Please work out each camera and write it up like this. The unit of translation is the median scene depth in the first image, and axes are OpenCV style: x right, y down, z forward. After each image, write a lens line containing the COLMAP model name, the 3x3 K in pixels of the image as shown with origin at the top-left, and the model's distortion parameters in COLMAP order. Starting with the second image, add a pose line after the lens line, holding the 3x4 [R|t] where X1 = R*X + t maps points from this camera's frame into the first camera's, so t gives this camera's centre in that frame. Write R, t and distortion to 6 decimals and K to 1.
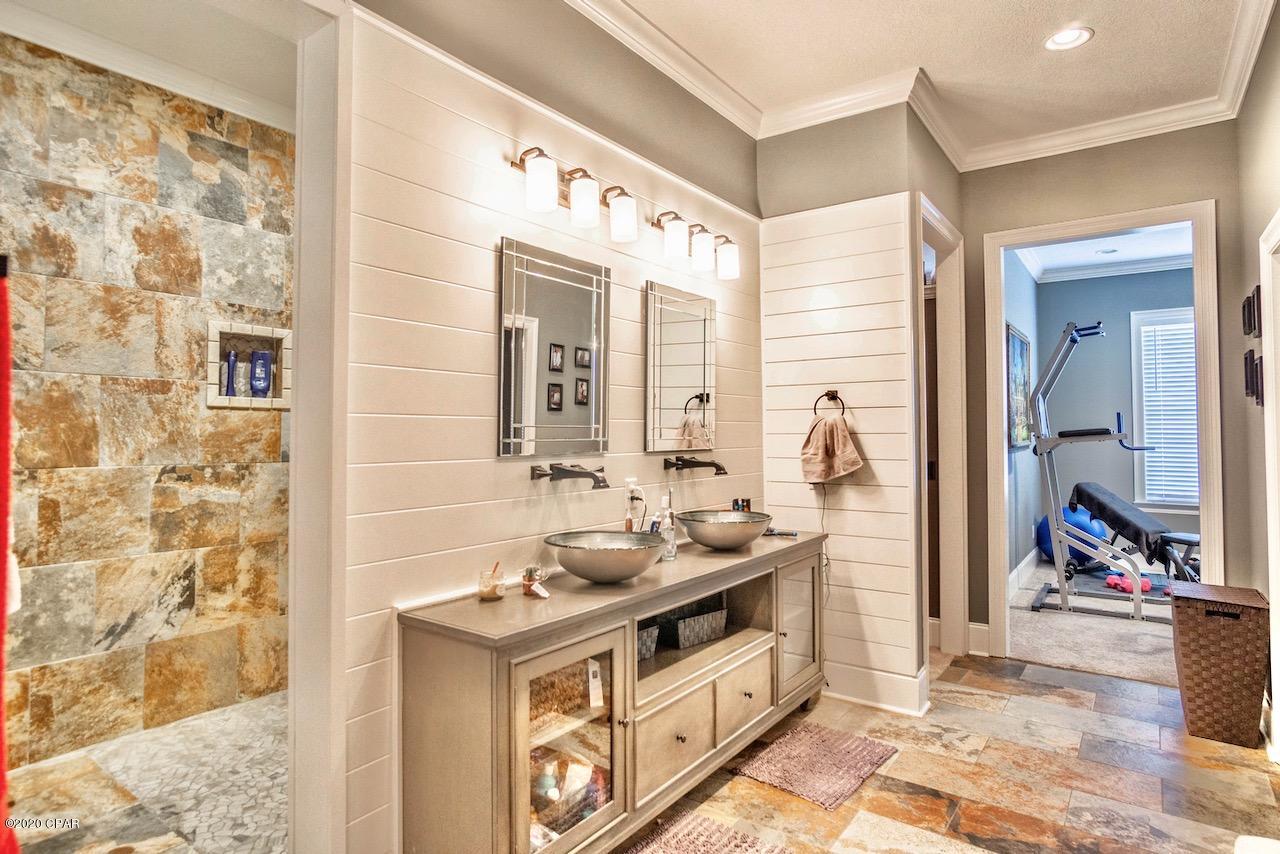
lens RADIAL K [[695.4, 0, 641.6], [0, 695.4, 406.4], [0, 0, 1]] dist [-0.001729, -0.000035]
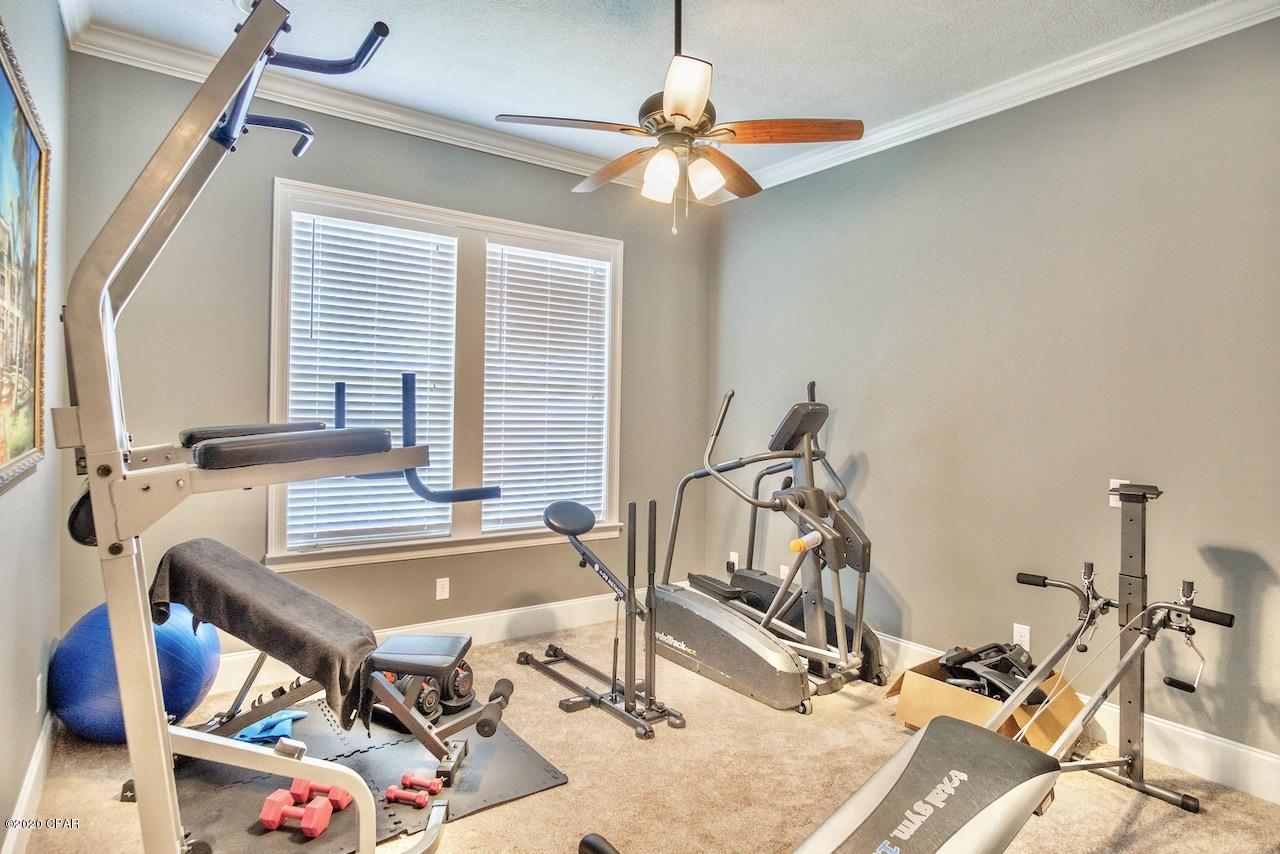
lens RADIAL K [[695.4, 0, 641.6], [0, 695.4, 406.4], [0, 0, 1]] dist [-0.001729, -0.000035]
pose [[0.321216, 0.004642, 0.946995, 0.375255], [-0.051922, 0.998570, 0.012717, 0.011129], [-0.945582, -0.053255, 0.320997, 0.692076]]
